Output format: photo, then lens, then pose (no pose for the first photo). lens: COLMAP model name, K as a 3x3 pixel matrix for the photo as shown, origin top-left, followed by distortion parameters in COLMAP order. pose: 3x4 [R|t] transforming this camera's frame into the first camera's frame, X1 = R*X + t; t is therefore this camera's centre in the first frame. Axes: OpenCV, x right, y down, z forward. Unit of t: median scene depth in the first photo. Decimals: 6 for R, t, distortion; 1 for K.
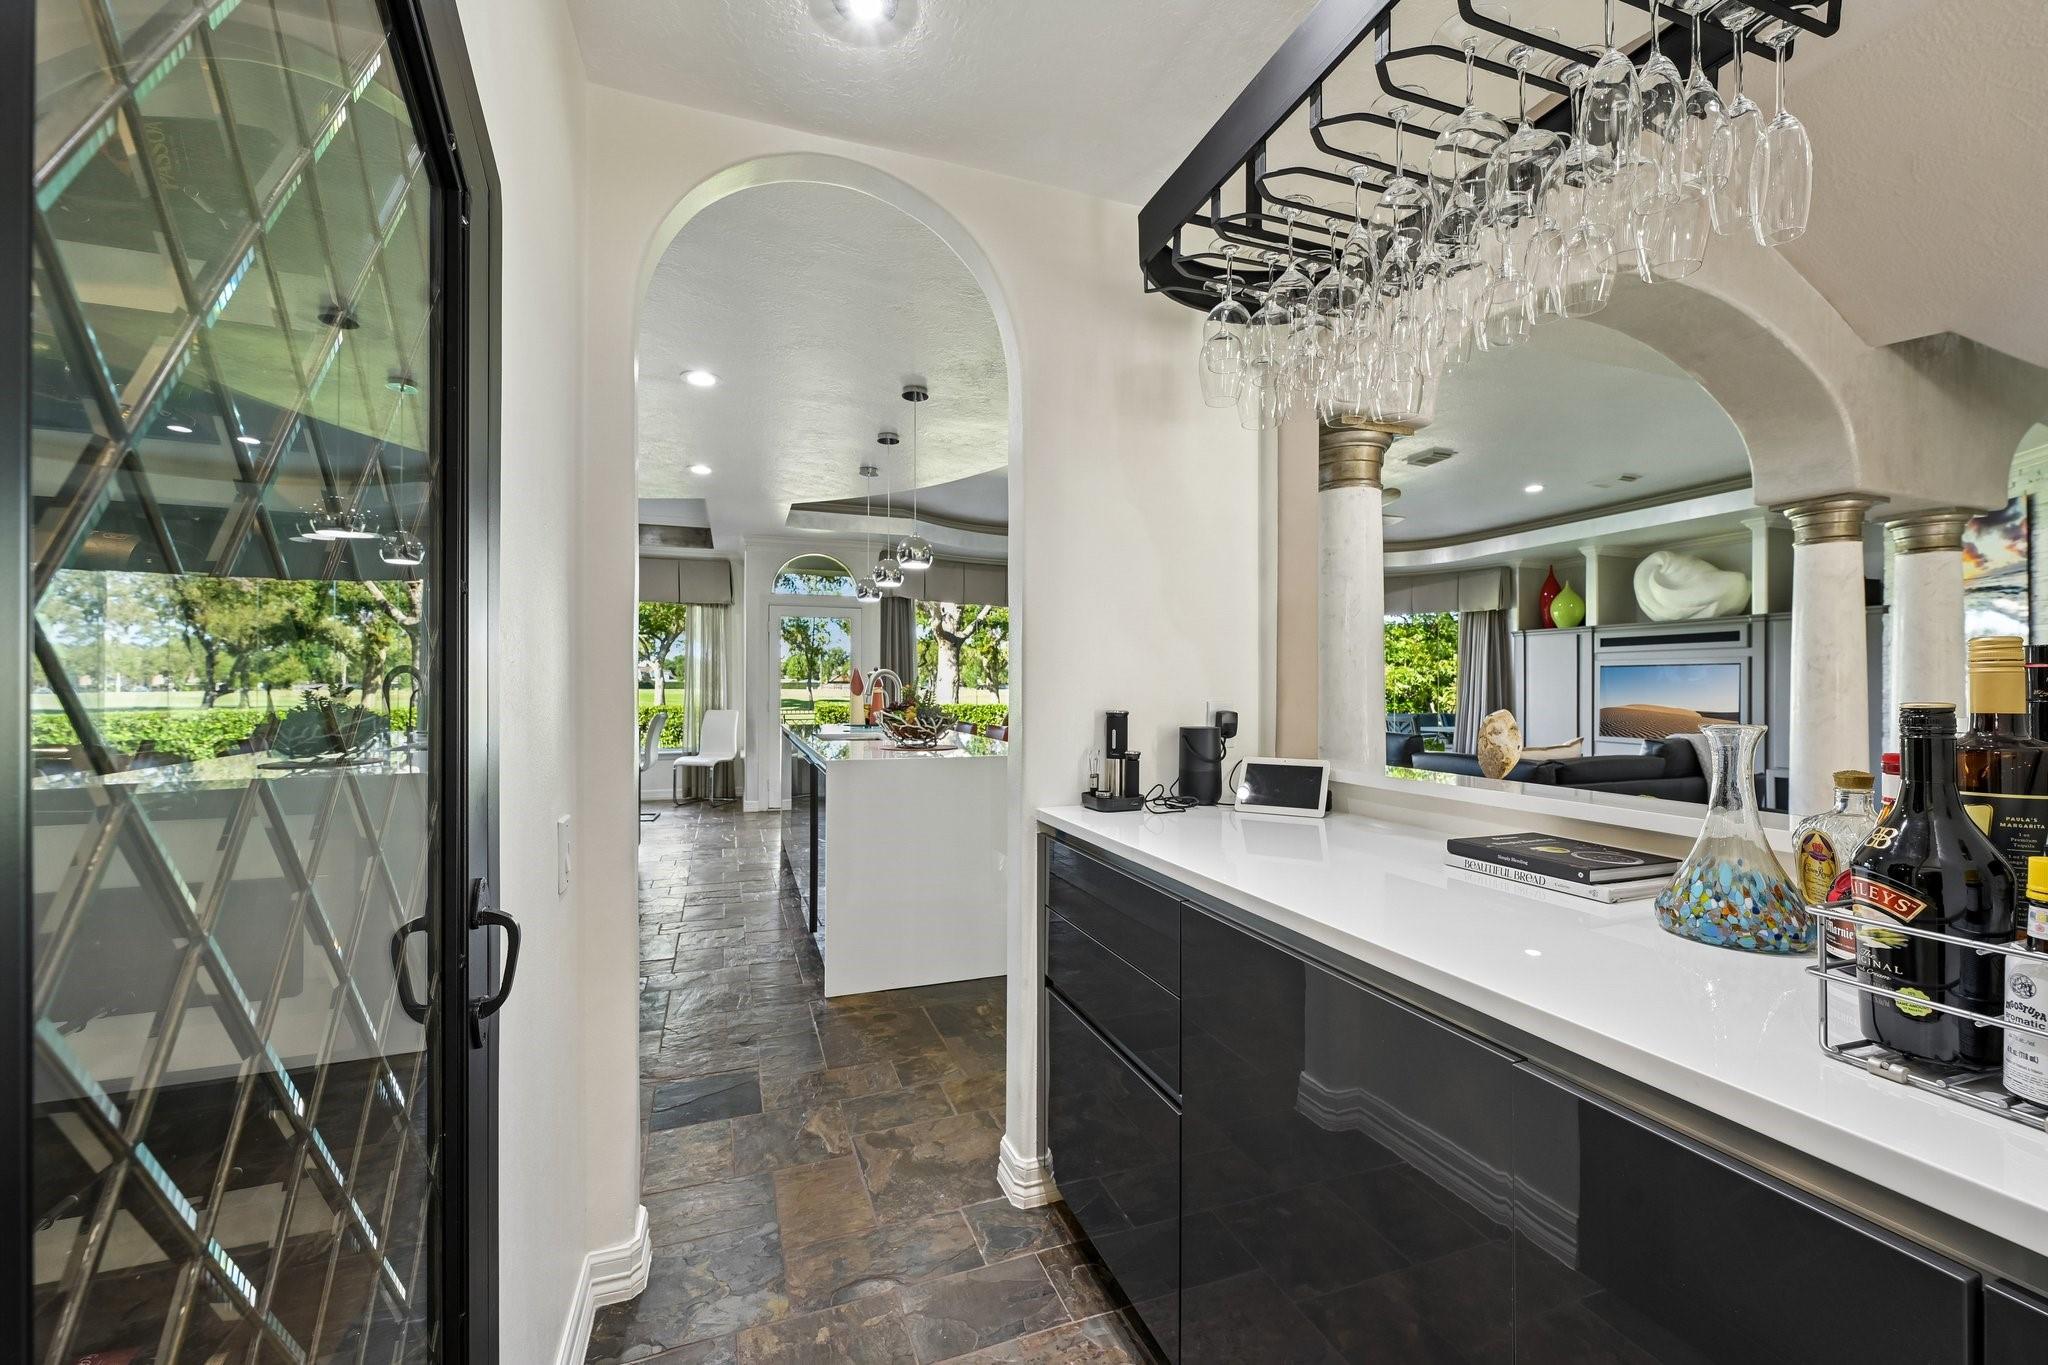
lens RADIAL K [[807.9, 0, 1024.0], [0, 807.9, 682.5], [0, 0, 1]] dist [0.001009, 0.000157]
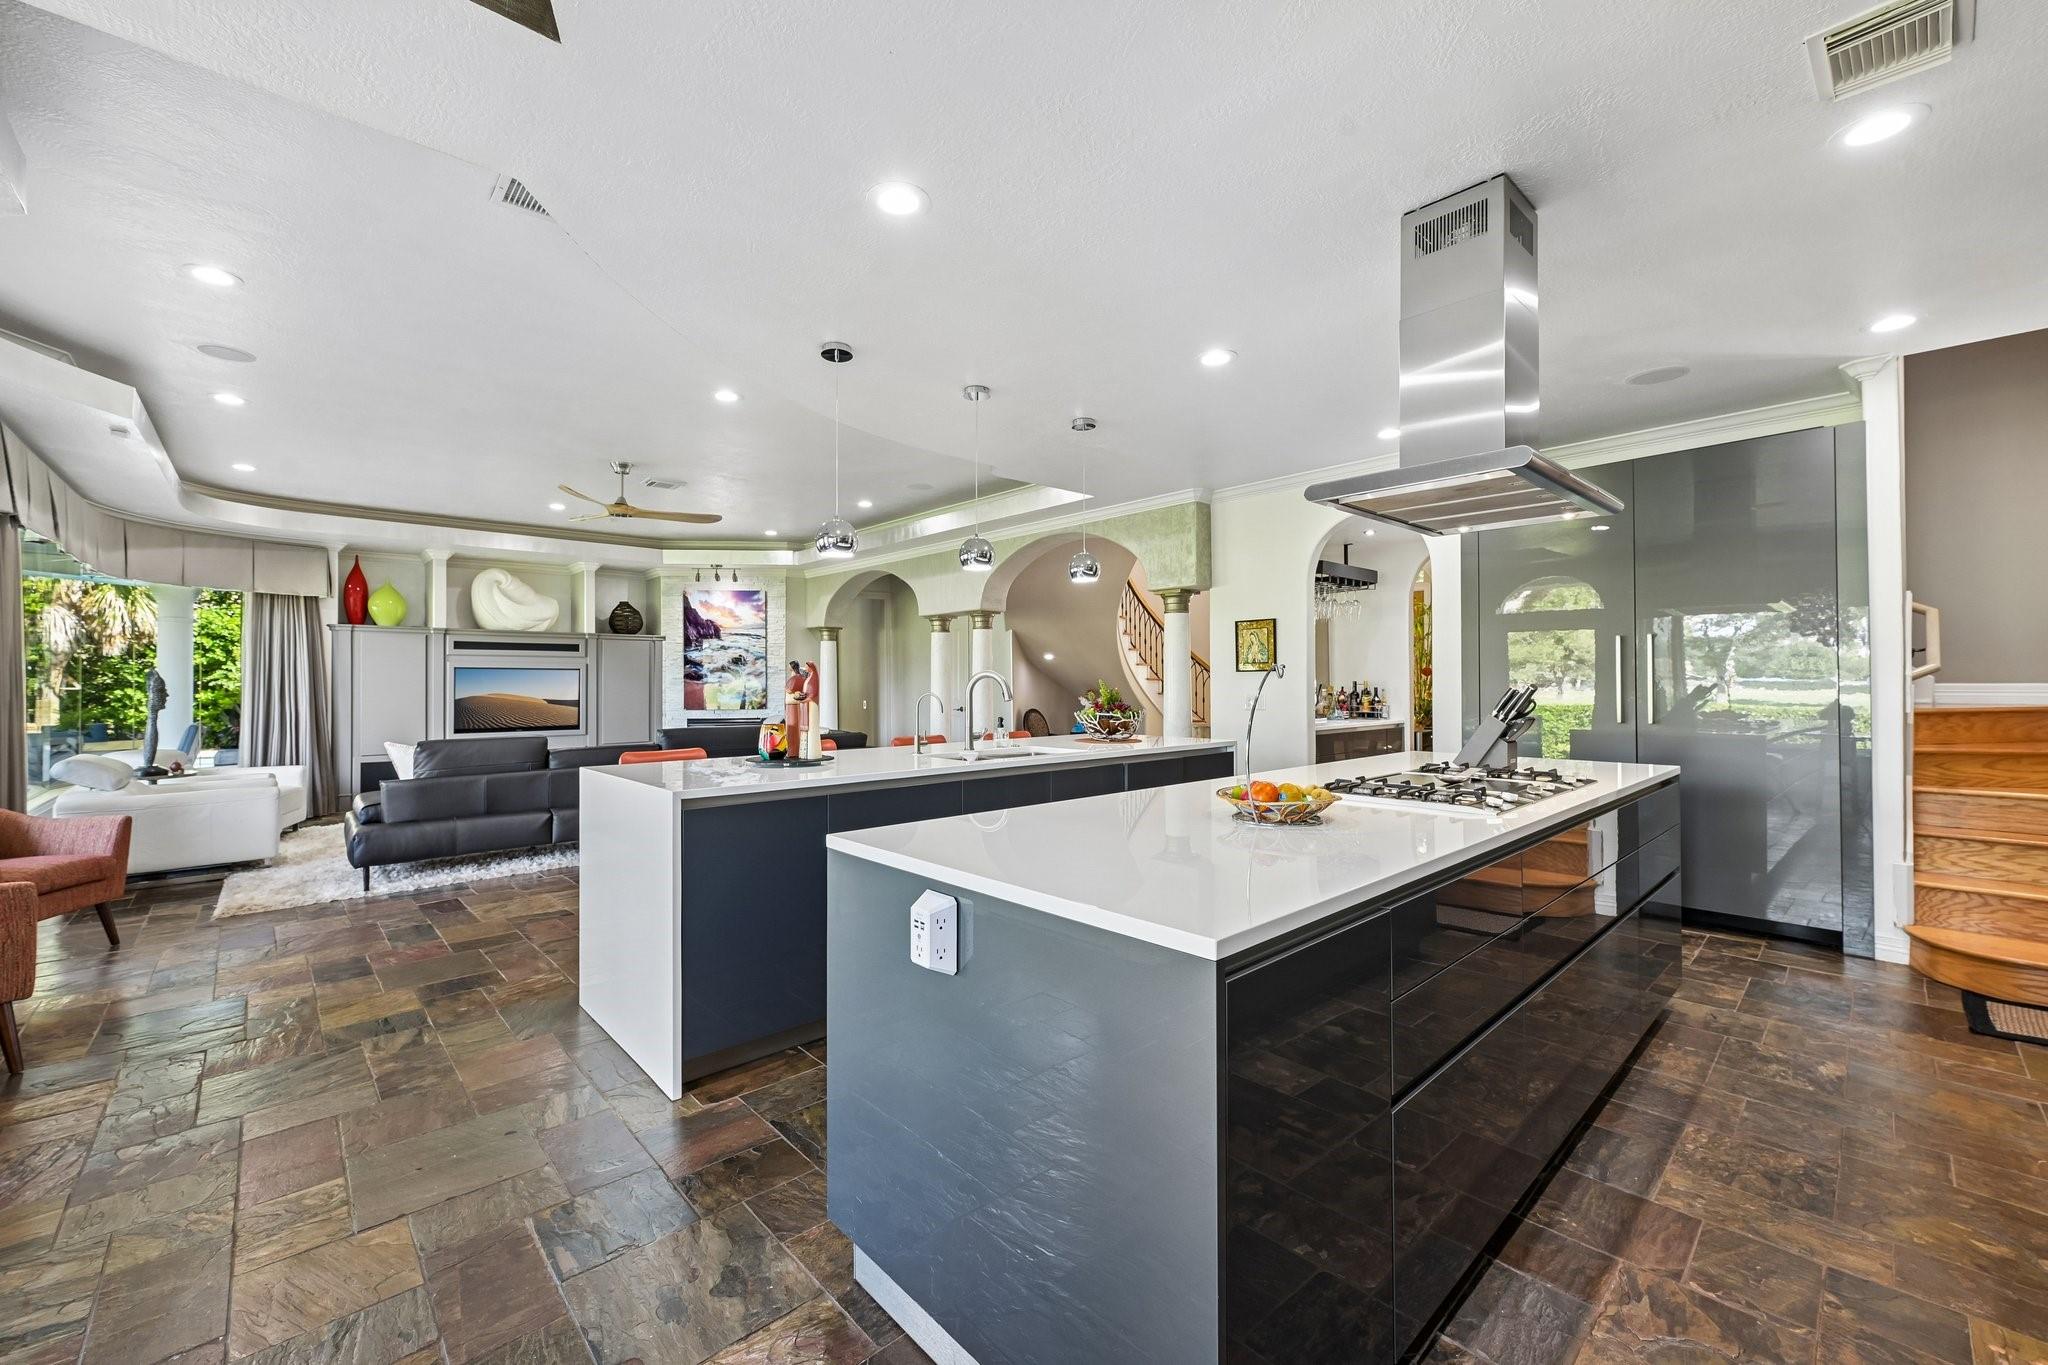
lens RADIAL K [[815.9, 0, 1022.3], [0, 815.9, 672.9], [0, 0, 1]] dist [0.002136, 0.000178]
pose [[-0.383655, 0.010152, 0.923421, -0.545969], [-0.001449, 0.999932, -0.011596, -0.002101], [-0.923476, -0.005787, -0.383614, 0.728738]]
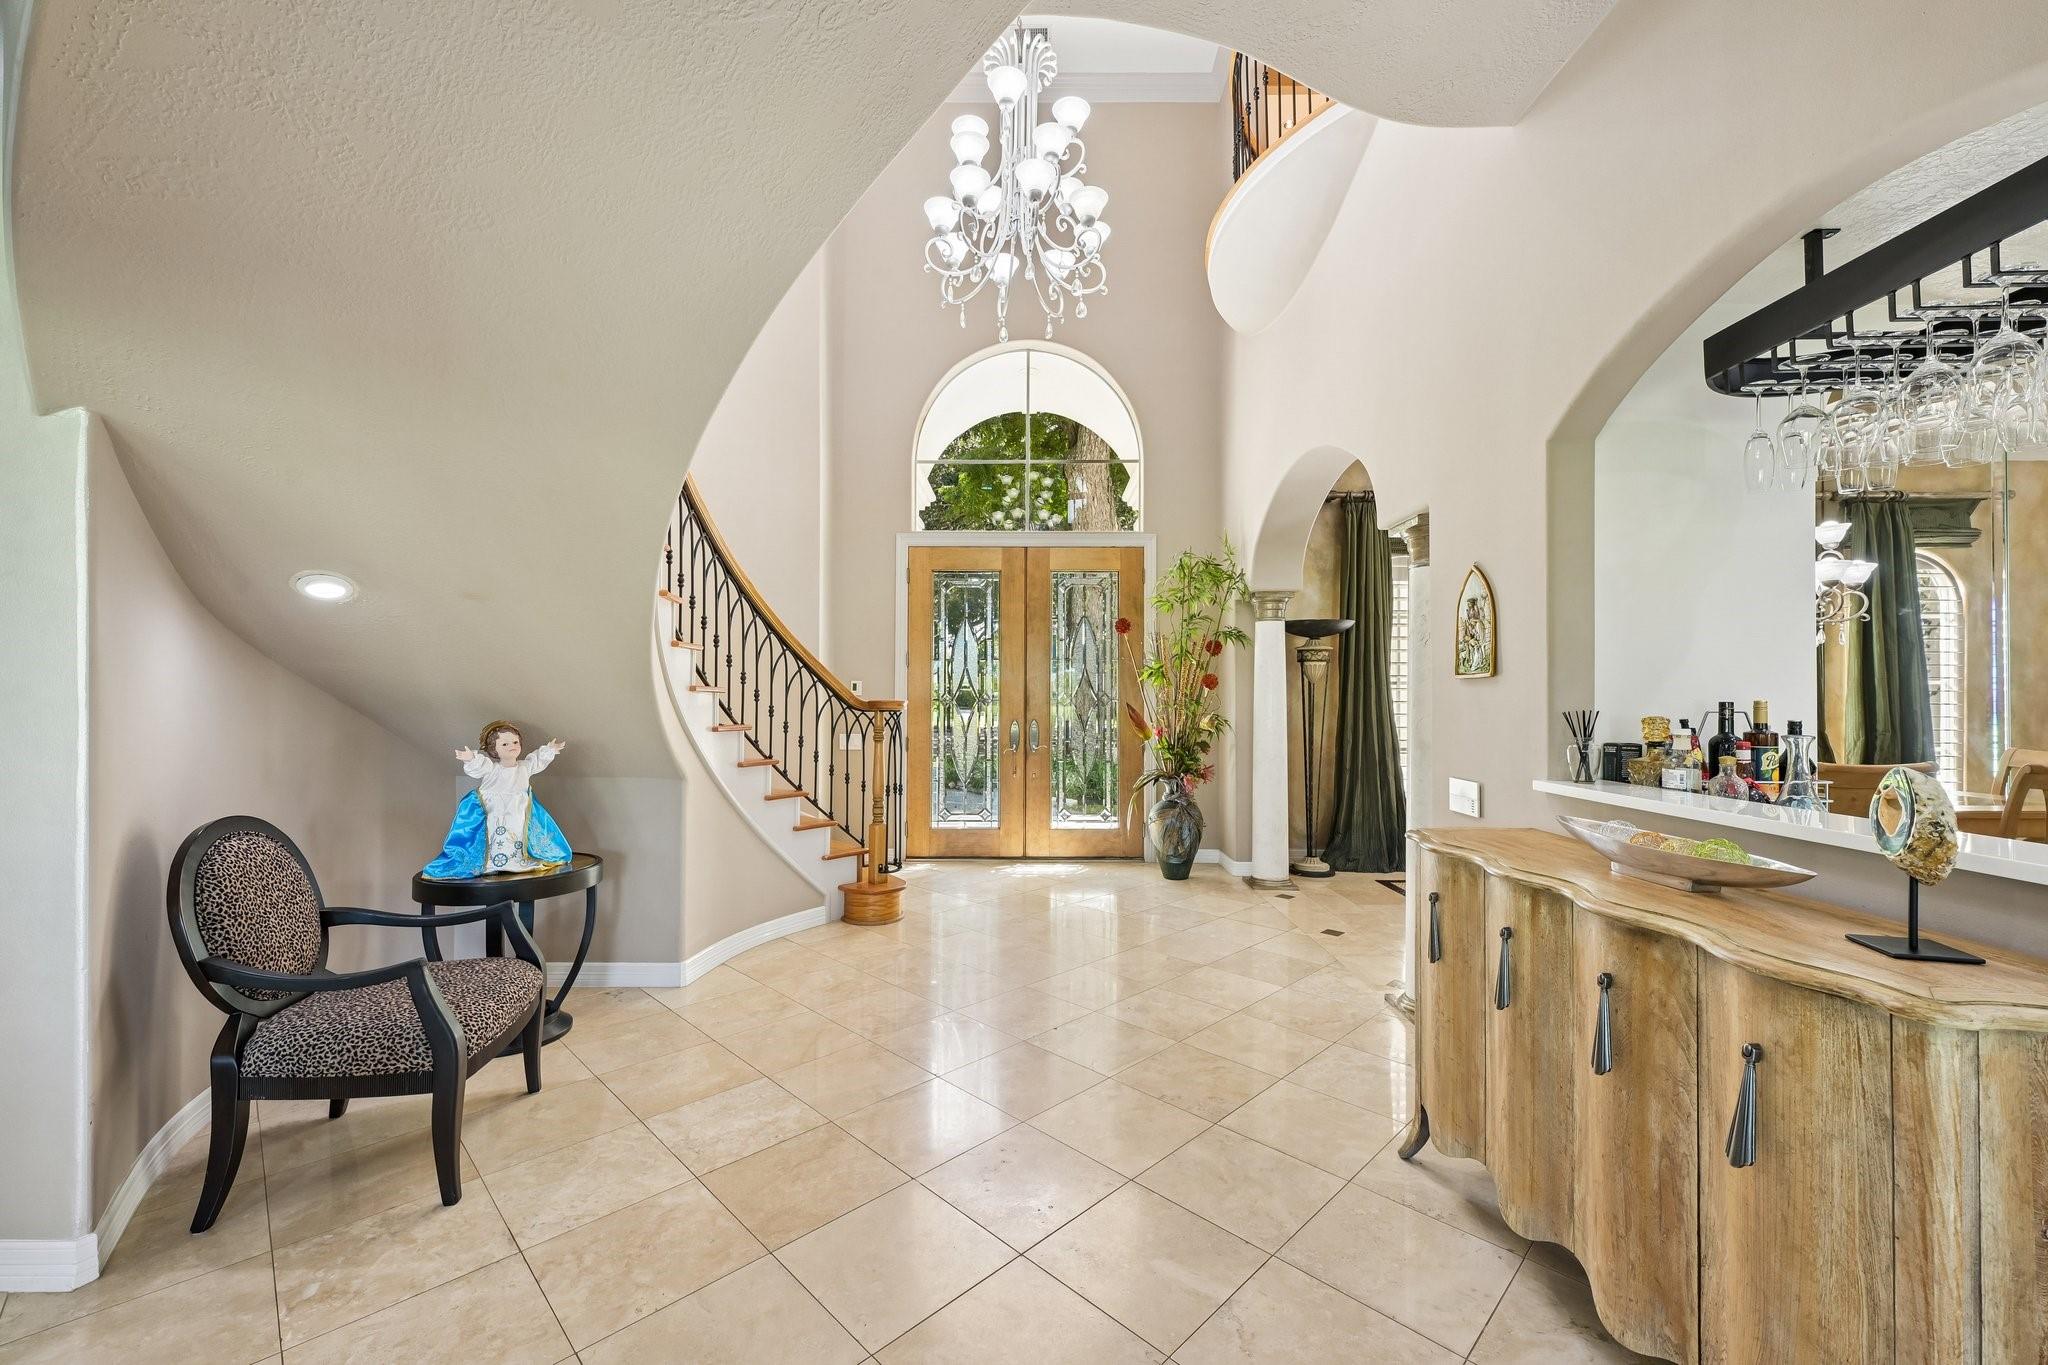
lens RADIAL K [[818.4, 0, 1022.6], [0, 818.4, 702.6], [0, 0, 1]] dist [0.000443, 0.000008]
pose [[-0.936732, -0.006917, 0.349980, 0.226769], [-0.006805, 0.999976, 0.001550, -0.001769], [-0.349982, -0.000929, -0.936756, 0.411210]]
